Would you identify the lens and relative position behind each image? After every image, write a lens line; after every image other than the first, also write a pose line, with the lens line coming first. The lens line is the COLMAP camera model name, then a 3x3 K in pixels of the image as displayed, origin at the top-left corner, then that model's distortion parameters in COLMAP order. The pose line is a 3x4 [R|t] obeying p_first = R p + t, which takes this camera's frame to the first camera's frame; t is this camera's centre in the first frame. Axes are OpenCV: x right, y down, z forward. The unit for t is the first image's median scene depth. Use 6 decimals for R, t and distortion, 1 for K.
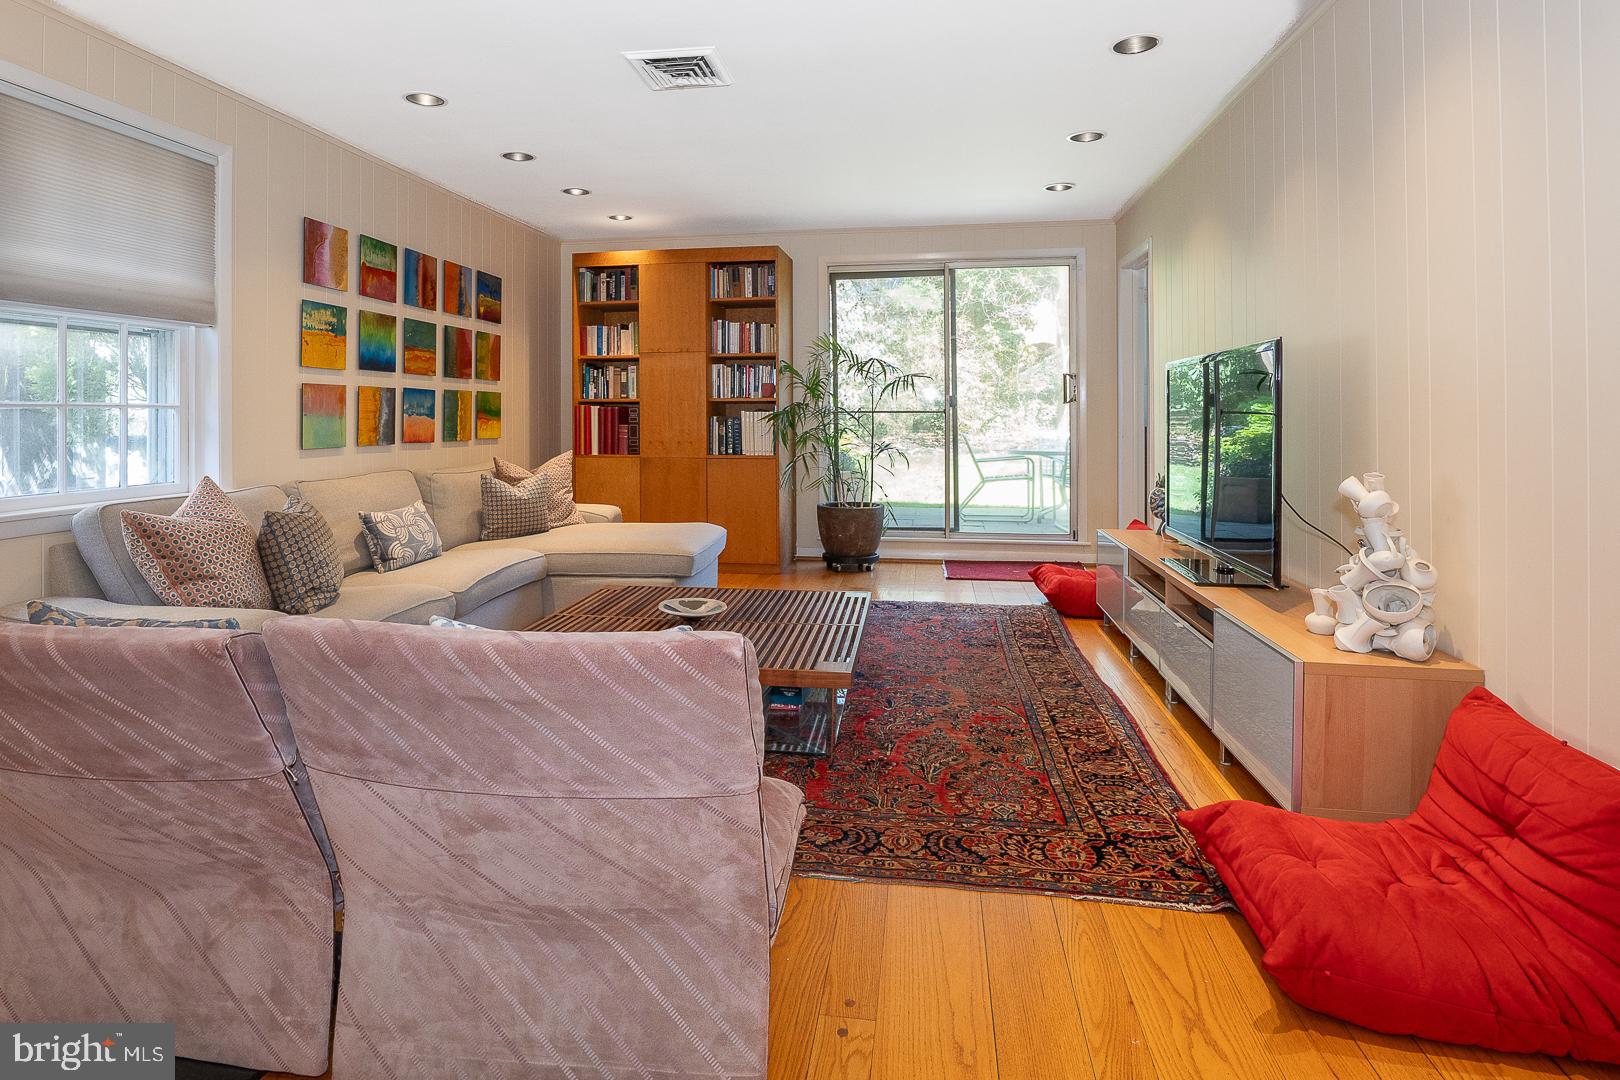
lens RADIAL K [[855.4, 0, 765.5], [0, 855.4, 405.7], [0, 0, 1]] dist [-0.021295, 0.003454]
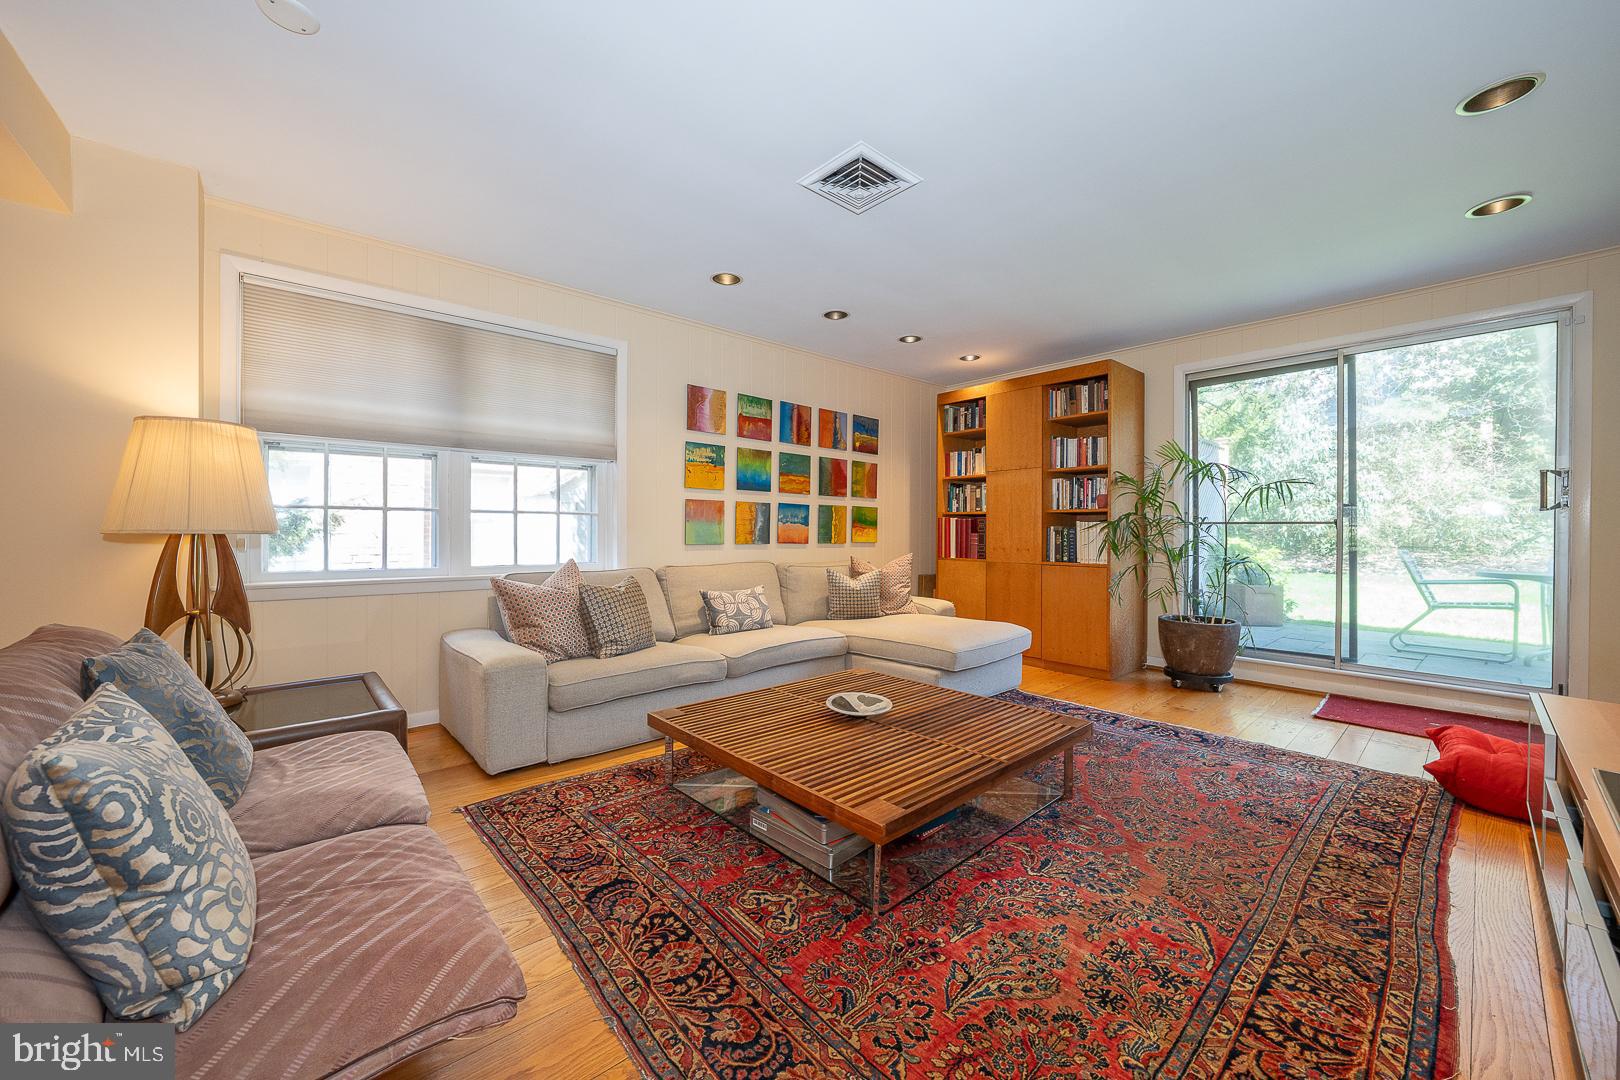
lens RADIAL K [[594.1, 0, 815.8], [0, 594.1, 531.7], [0, 0, 1]] dist [-0.016389, 0.002401]
pose [[0.790286, 0.007518, -0.612691, 0.190454], [-0.002085, 0.999952, 0.009581, 0.014533], [0.612734, -0.006295, 0.790264, 0.253066]]
